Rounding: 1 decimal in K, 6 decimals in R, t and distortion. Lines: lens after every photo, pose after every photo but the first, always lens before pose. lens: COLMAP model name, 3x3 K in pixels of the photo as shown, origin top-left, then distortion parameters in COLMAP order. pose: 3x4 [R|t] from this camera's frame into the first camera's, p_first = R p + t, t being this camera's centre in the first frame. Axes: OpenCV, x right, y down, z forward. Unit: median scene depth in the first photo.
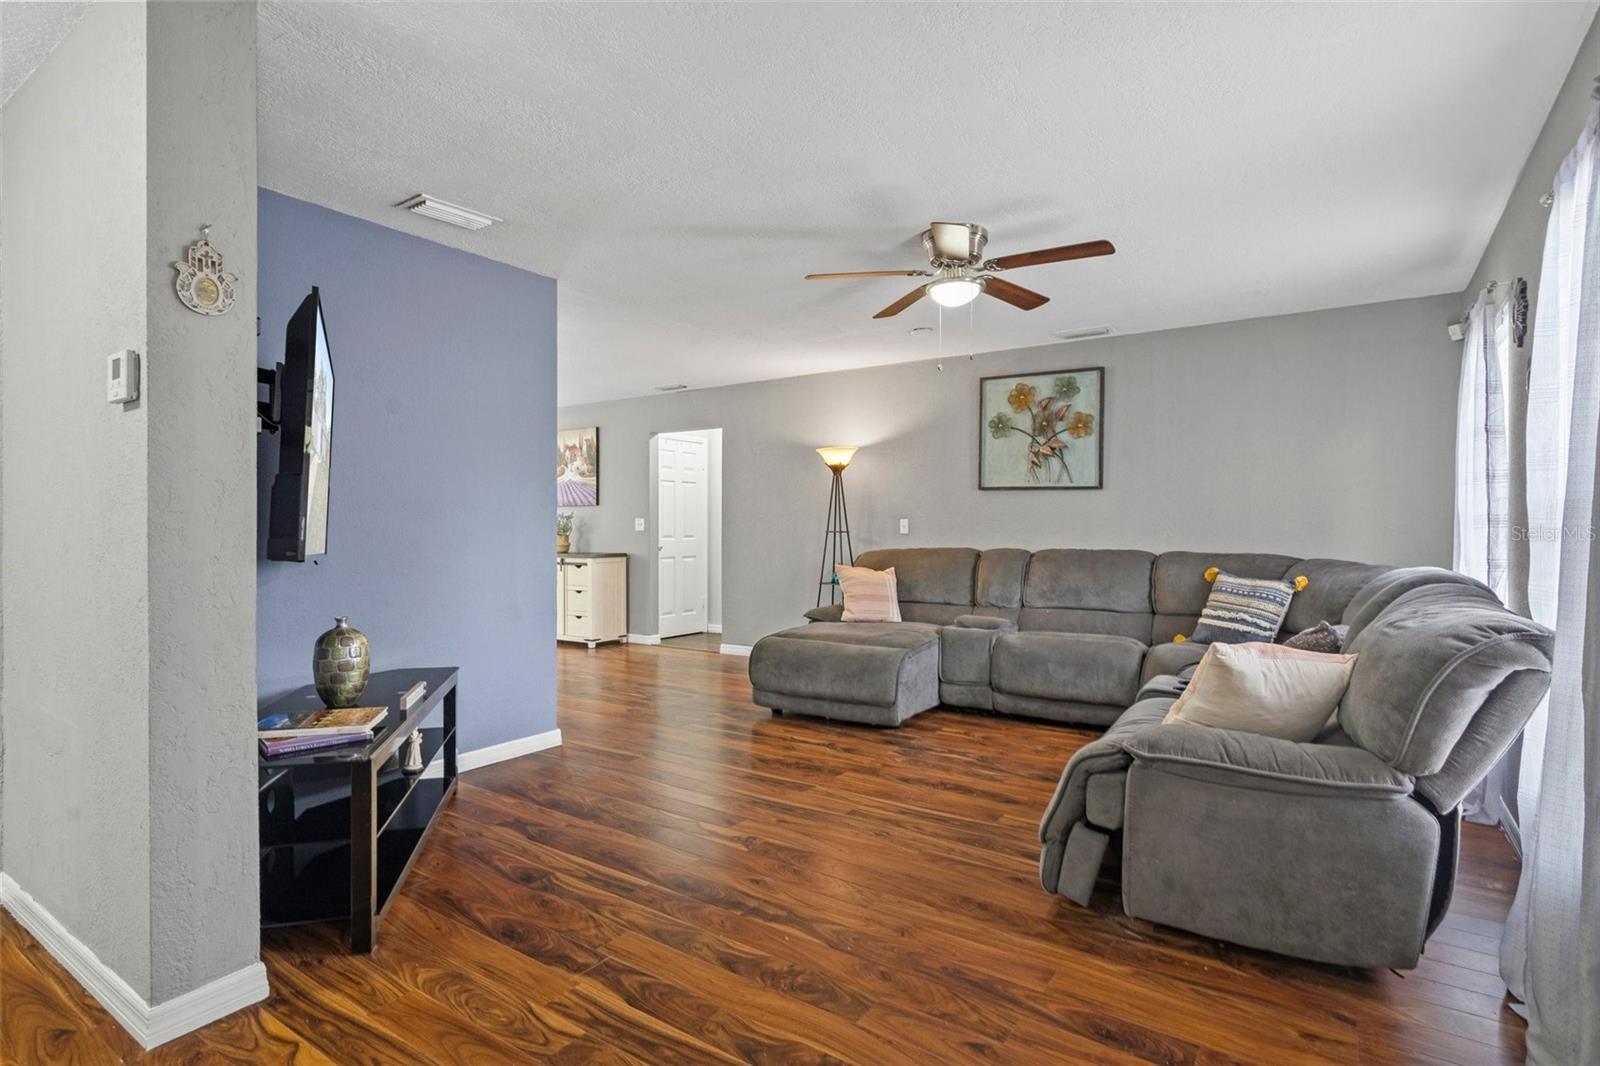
lens RADIAL K [[808.5, 0, 795.3], [0, 808.5, 526.6], [0, 0, 1]] dist [0.005266, 0.000373]
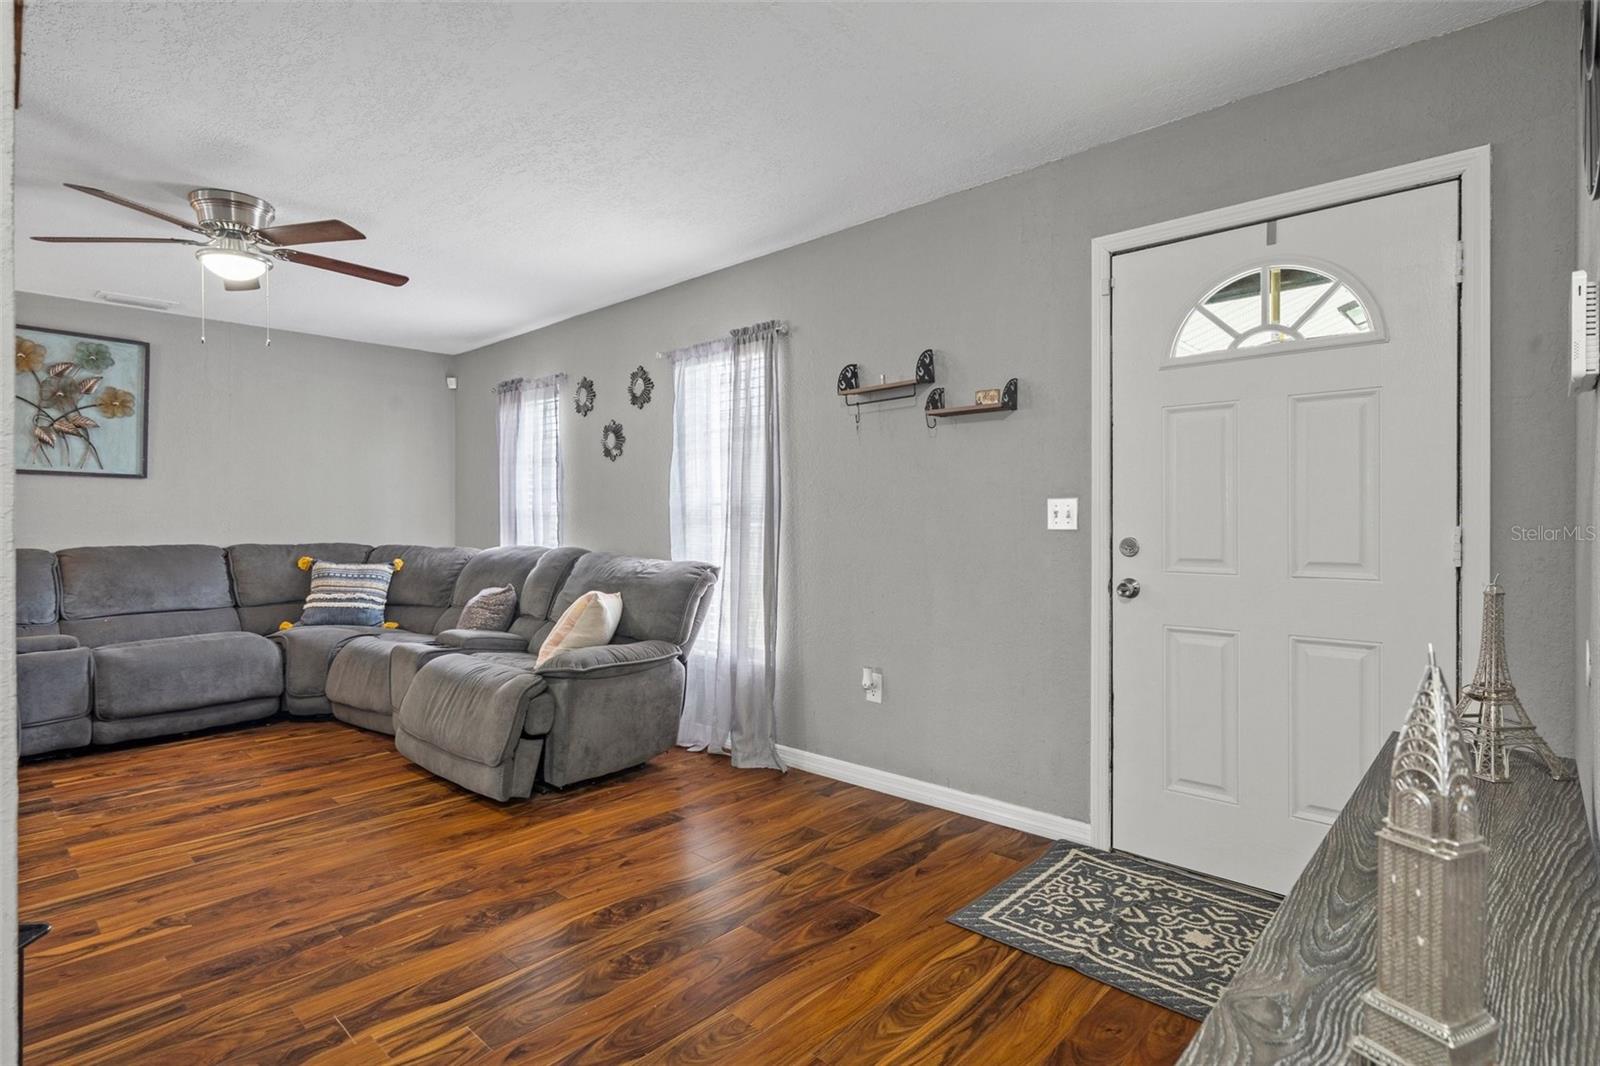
lens RADIAL K [[801.5, 0, 798.9], [0, 801.5, 525.3], [0, 0, 1]] dist [0.001382, 0.000873]
pose [[0.149169, -0.010360, 0.988757, -0.588680], [0.002641, 0.999946, 0.010079, -0.002092], [-0.988808, 0.001108, 0.149189, 0.223986]]
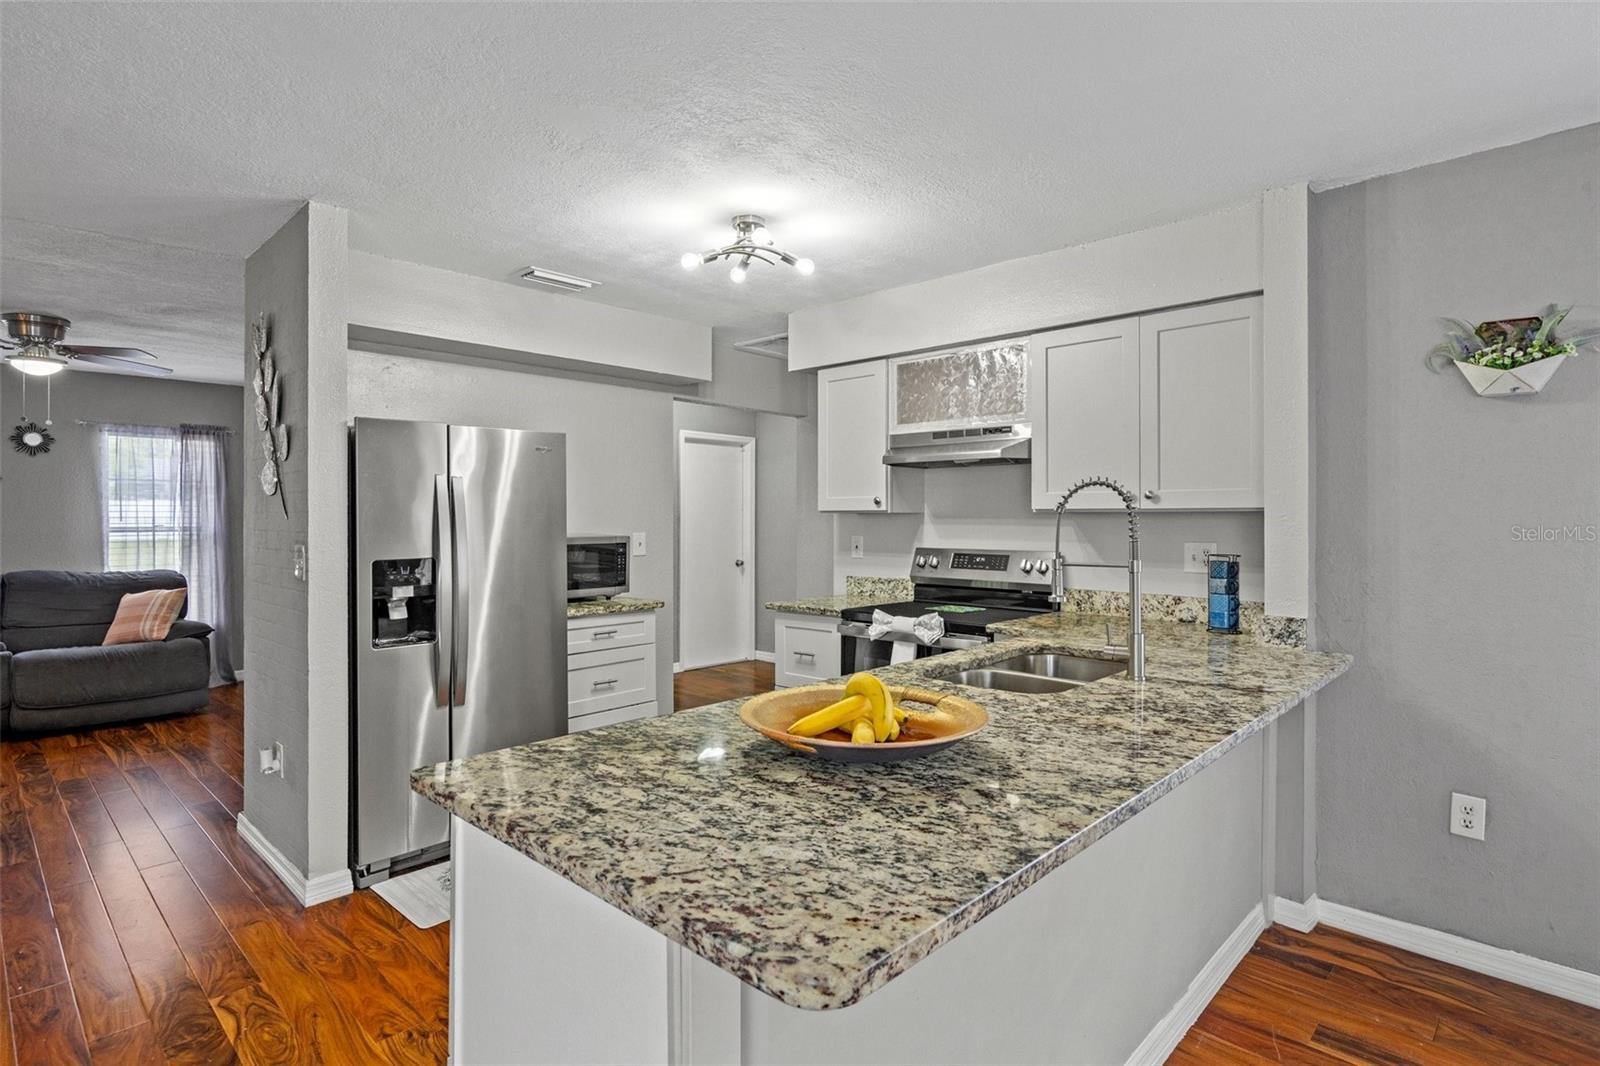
lens RADIAL K [[822.3, 0, 796.8], [0, 822.3, 514.2], [0, 0, 1]] dist [0.003070, 0.001590]
pose [[-0.985811, 0.001107, 0.167857, -1.131332], [0.000597, 0.999995, -0.003088, -0.052175], [-0.167859, -0.002944, -0.985807, 1.988694]]
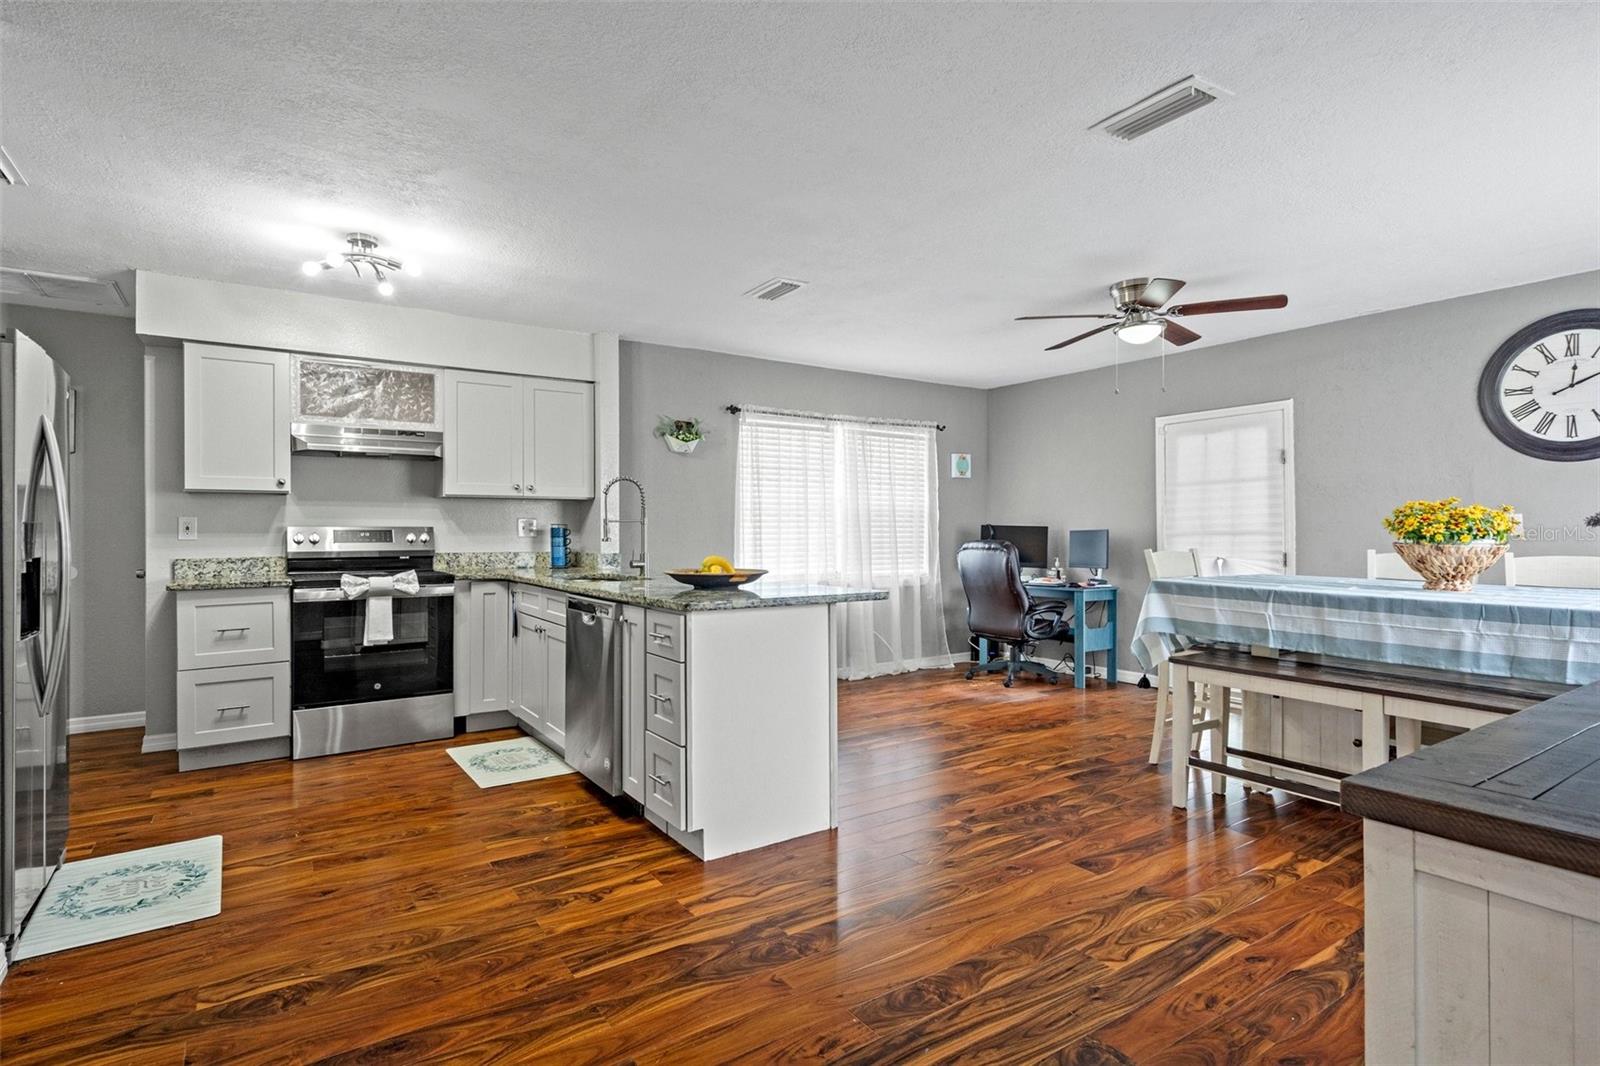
lens RADIAL K [[808.5, 0, 795.3], [0, 808.5, 526.6], [0, 0, 1]] dist [0.005266, 0.000373]
pose [[-0.369289, -0.001291, -0.929314, -0.240513], [0.002360, 0.999995, -0.002327, -0.004595], [0.929312, -0.003052, -0.369284, 2.014285]]
